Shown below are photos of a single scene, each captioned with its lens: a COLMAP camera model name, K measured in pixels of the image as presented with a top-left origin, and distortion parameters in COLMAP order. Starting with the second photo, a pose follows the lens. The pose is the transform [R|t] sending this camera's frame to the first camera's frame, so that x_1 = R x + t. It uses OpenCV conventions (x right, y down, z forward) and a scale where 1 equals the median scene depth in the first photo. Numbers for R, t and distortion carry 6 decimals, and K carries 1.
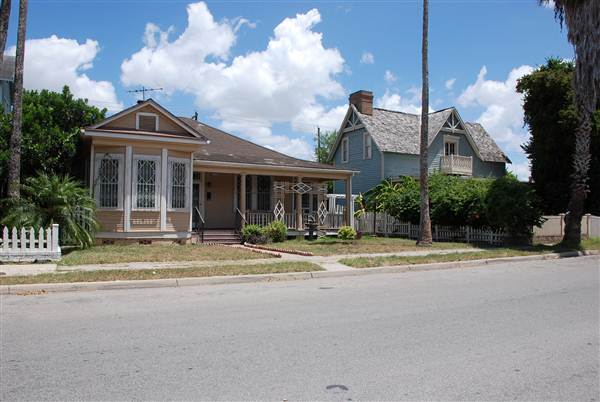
lens RADIAL K [[484.7, 0, 300.0], [0, 484.7, 201.0], [0, 0, 1]] dist [-0.140220, -0.000659]
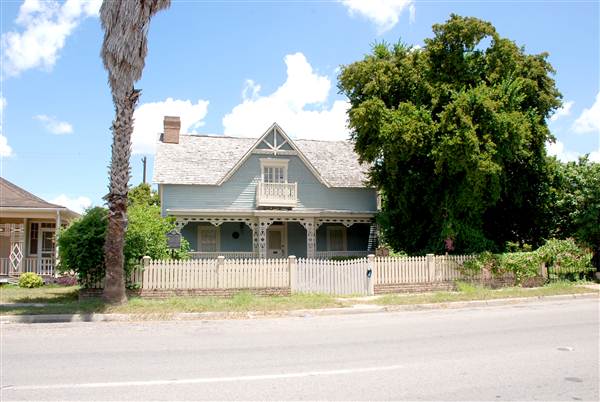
lens RADIAL K [[484.7, 0, 300.0], [0, 484.7, 201.0], [0, 0, 1]] dist [-0.140220, -0.000659]
pose [[0.956804, -0.054815, -0.285518, 0.584110], [0.027052, 0.994590, -0.100291, 0.015060], [0.289471, 0.088235, 0.953111, 0.251612]]
